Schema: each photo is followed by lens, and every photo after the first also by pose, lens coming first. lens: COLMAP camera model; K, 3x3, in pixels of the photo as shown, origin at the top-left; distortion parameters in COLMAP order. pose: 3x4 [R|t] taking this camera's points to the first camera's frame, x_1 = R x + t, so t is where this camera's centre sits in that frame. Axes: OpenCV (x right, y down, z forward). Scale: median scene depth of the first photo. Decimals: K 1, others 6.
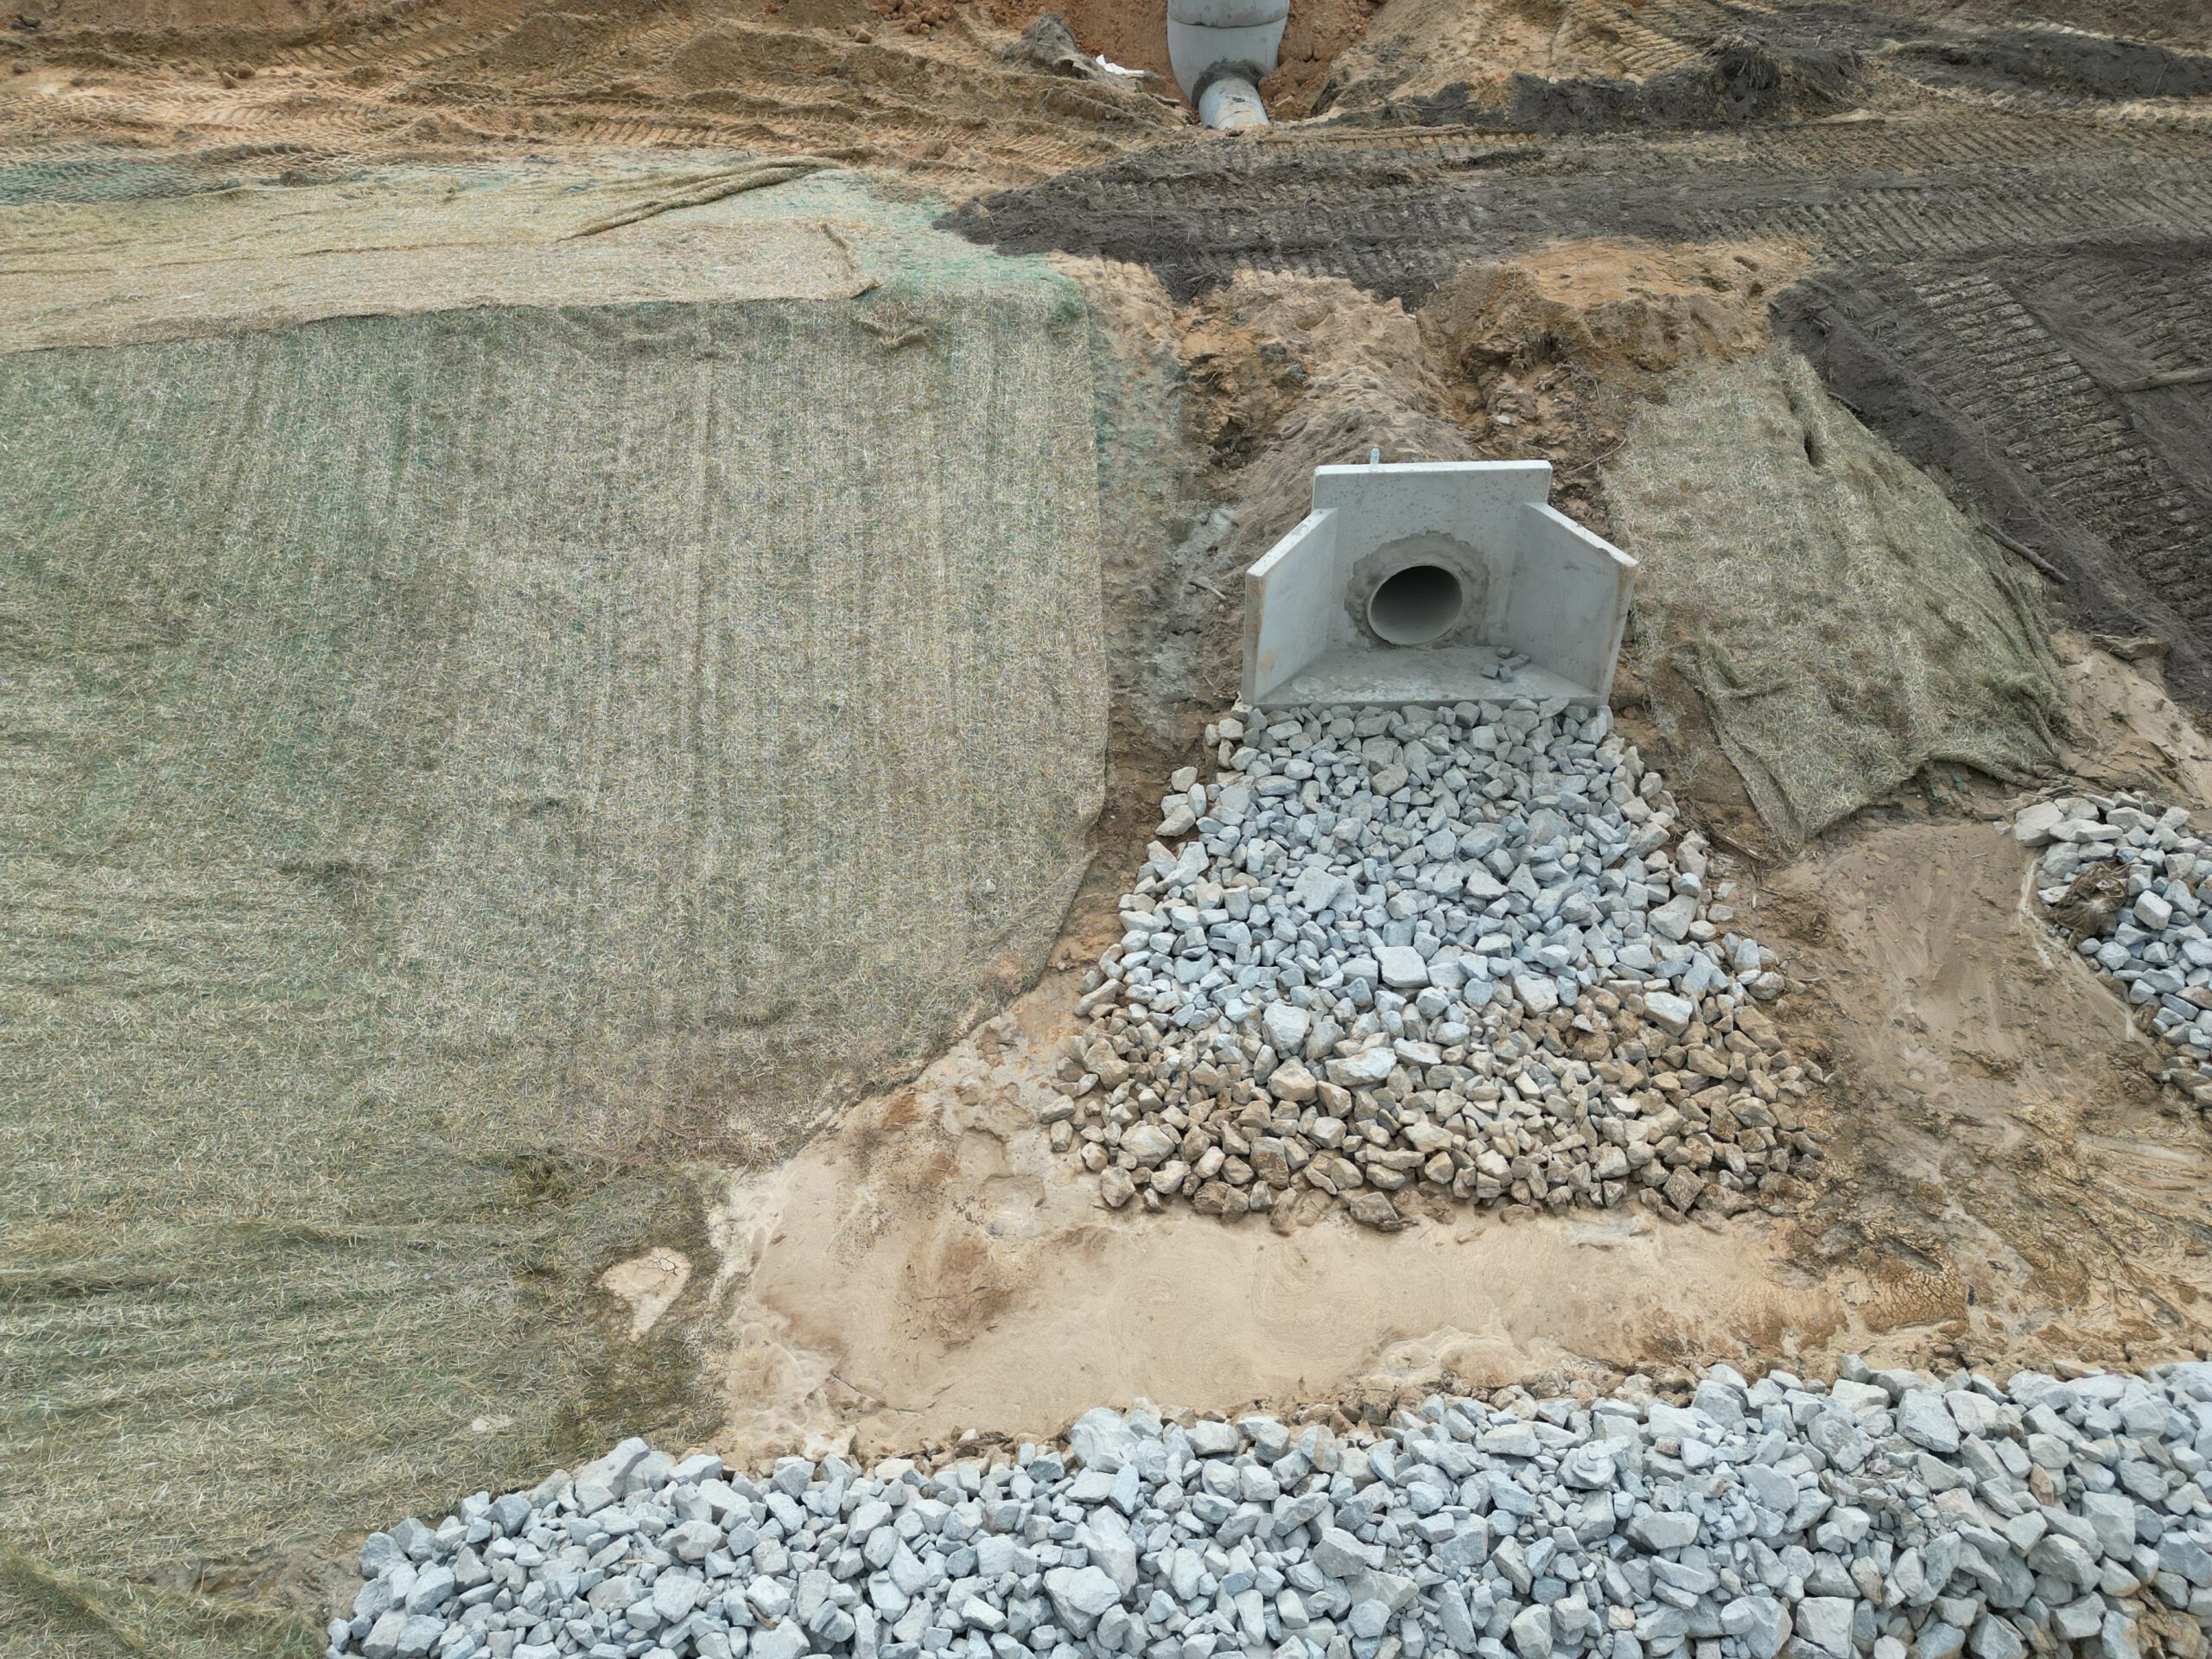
lens RADIAL K [[1554.1, 0, 1108.2], [0, 1554.1, 828.1], [0, 0, 1]] dist [0.066618, -0.050087]
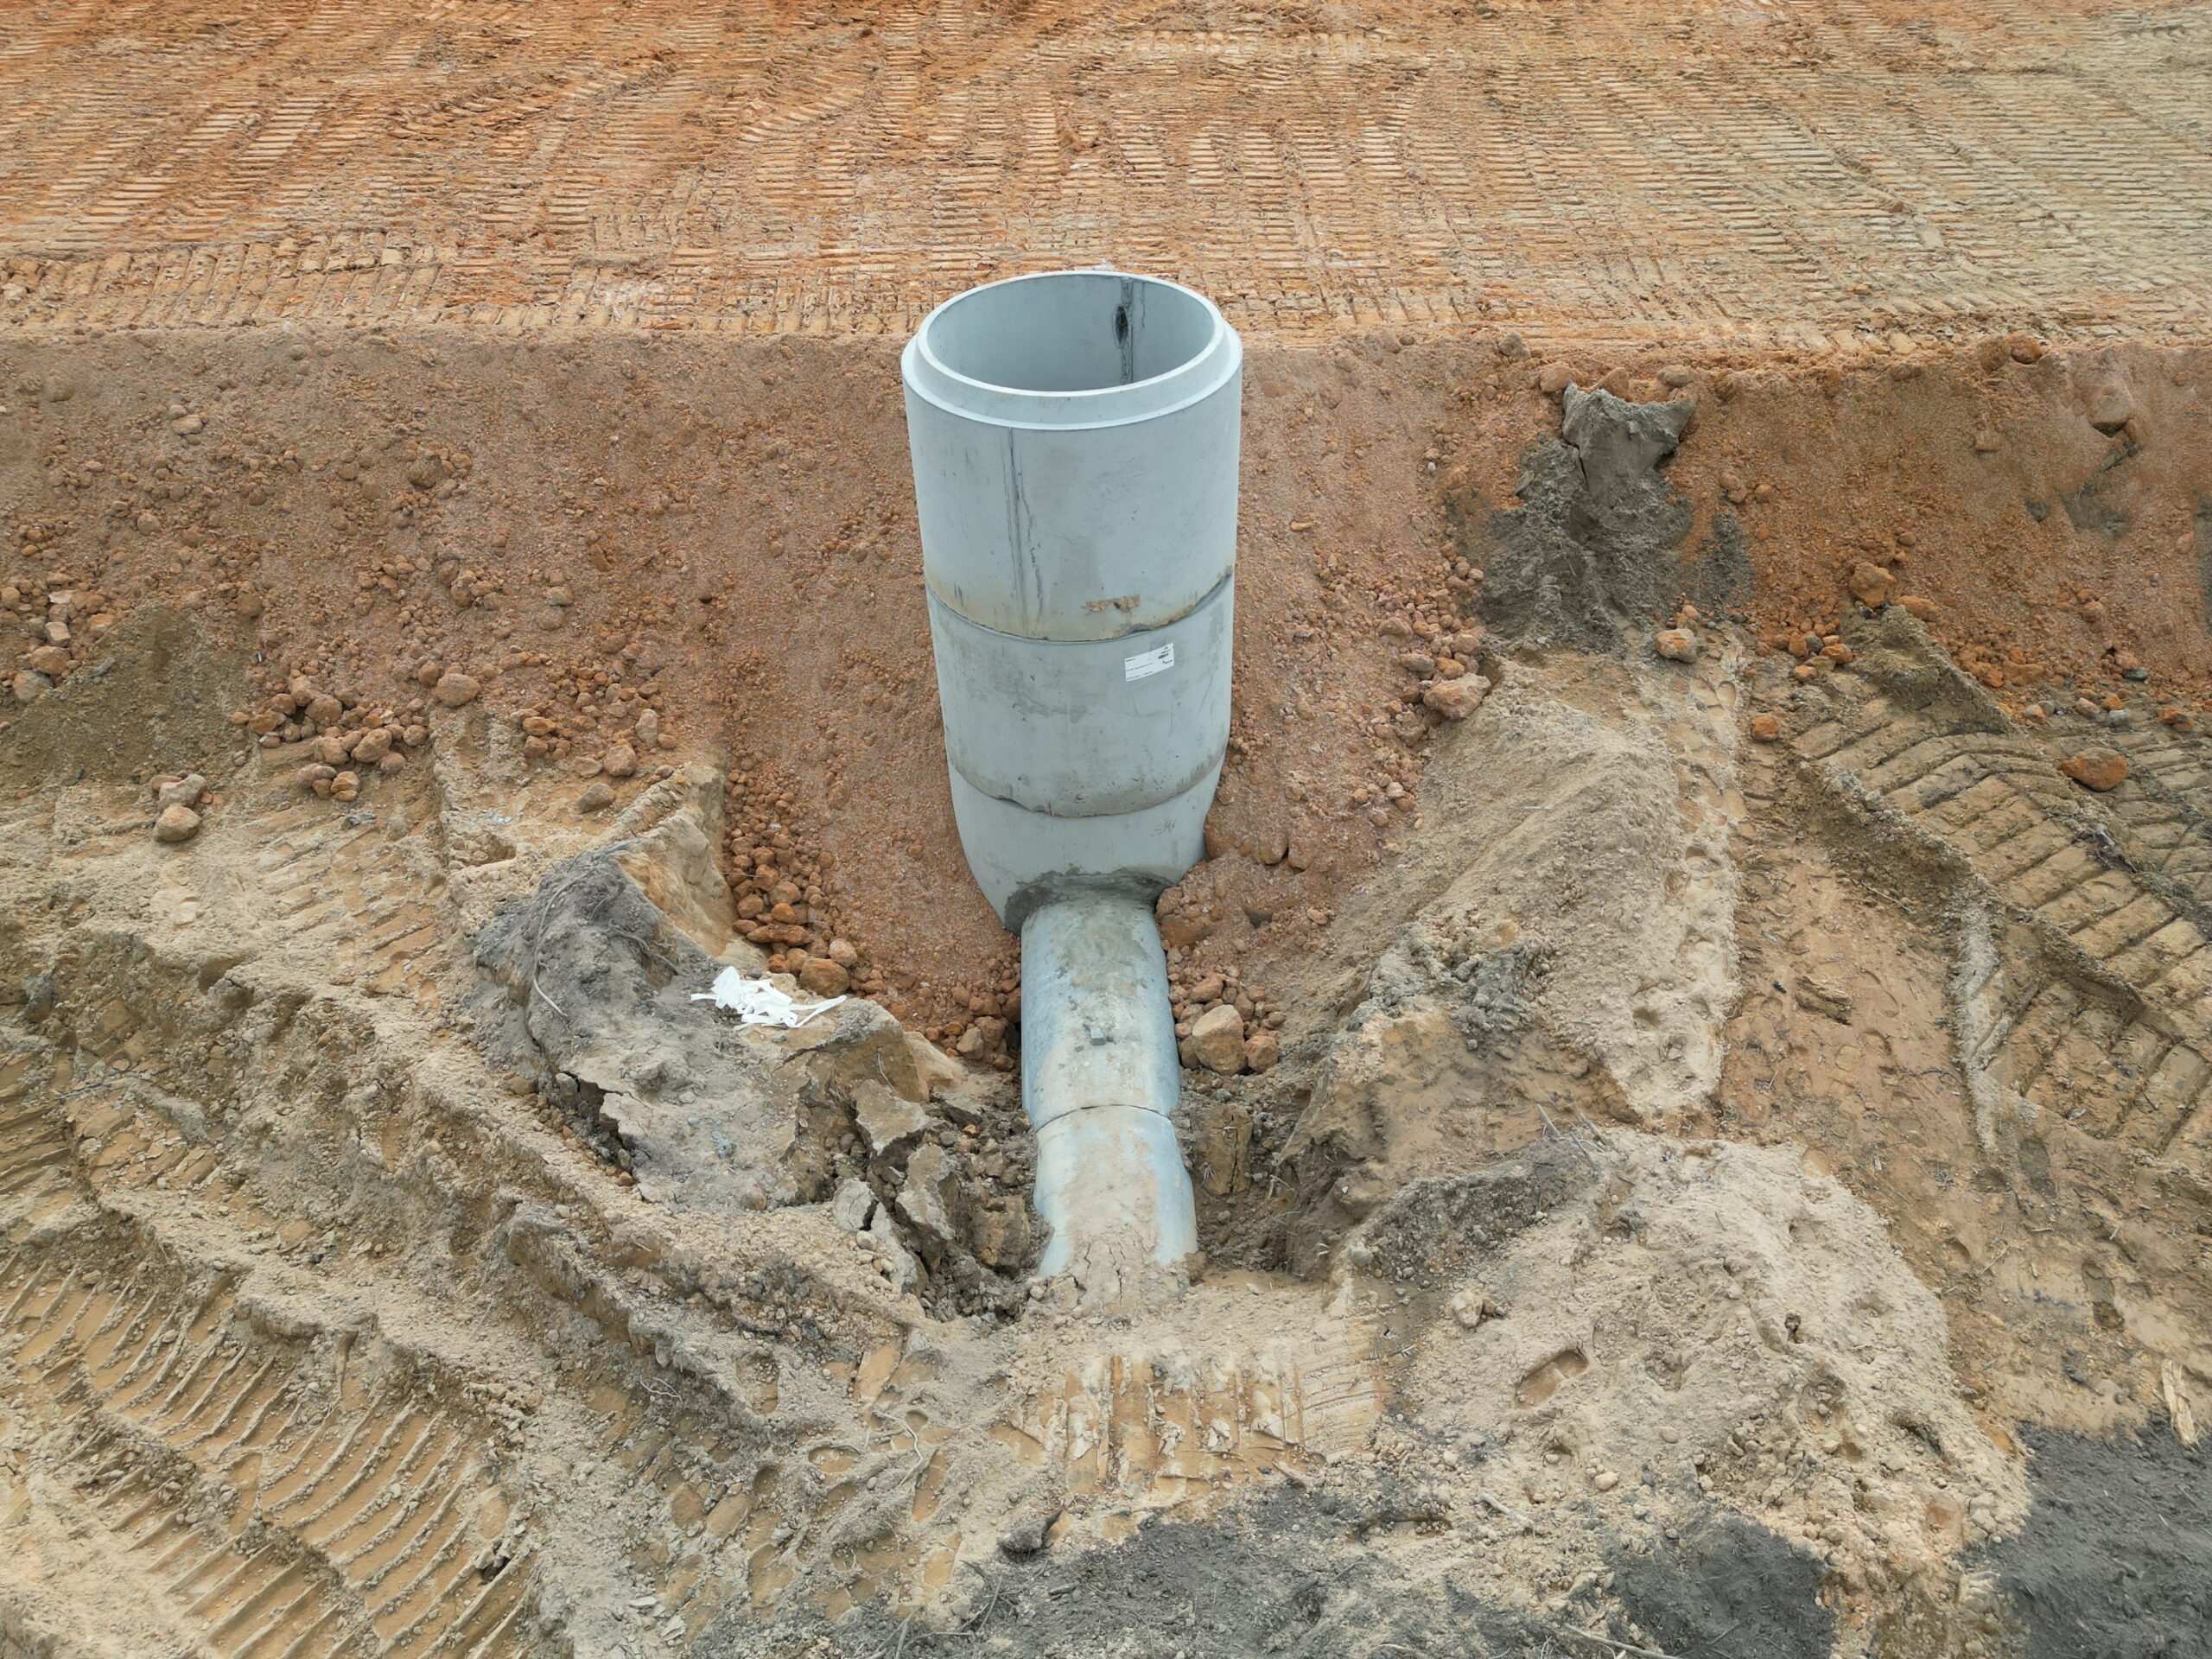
lens RADIAL K [[1554.1, 0, 1104.0], [0, 1554.1, 831.1], [0, 0, 1]] dist [0.066618, -0.050087]
pose [[0.999999, -0.001579, -0.000675, 0.082449], [0.001580, 0.999999, 0.000274, -0.496697], [0.000674, -0.000275, 1.000000, 0.590777]]
